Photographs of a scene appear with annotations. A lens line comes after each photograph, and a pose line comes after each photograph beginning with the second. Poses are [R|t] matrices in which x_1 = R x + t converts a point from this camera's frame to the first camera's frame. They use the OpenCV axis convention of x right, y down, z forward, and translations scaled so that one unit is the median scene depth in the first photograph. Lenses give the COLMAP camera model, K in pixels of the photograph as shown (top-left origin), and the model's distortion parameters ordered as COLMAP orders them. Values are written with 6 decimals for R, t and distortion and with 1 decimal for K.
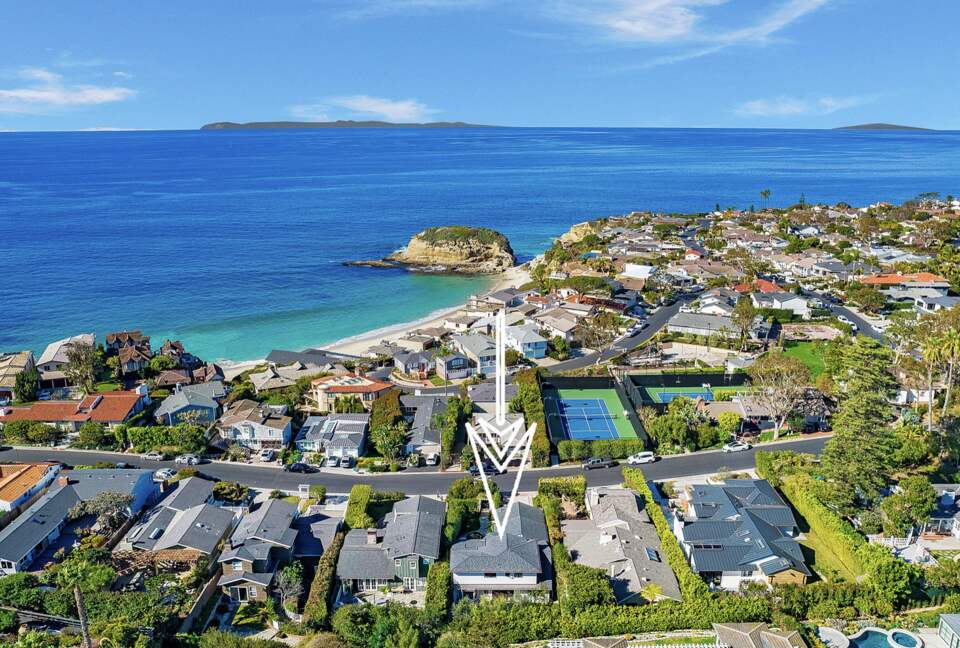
lens RADIAL K [[746.1, 0, 480.0], [0, 746.1, 324.0], [0, 0, 1]] dist [-0.058613, 0.003173]
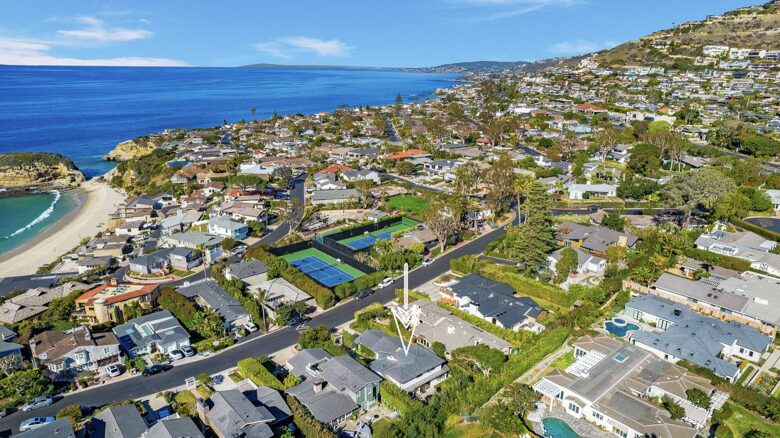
lens RADIAL K [[506.9, 0, 390.0], [0, 506.9, 219.0], [0, 0, 1]] dist [-0.064654, 0.060802]
pose [[0.753631, -0.179222, 0.632392, -0.332659], [0.156601, 0.983362, 0.092064, -0.037031], [-0.638370, 0.029651, 0.769159, 0.142745]]
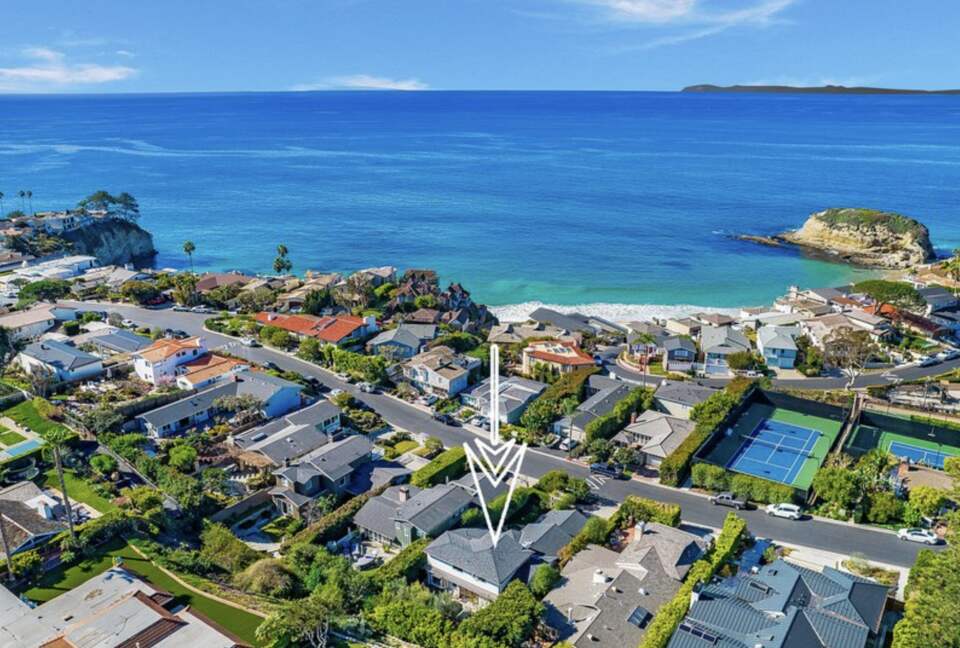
lens RADIAL K [[744.6, 0, 479.9], [0, 744.6, 294.6], [0, 0, 1]] dist [-0.054036, -0.001122]
pose [[0.822051, 0.157440, -0.547215, 0.274152], [-0.152347, 0.986793, 0.055050, -0.034740], [0.548655, 0.038113, 0.835180, 0.116777]]
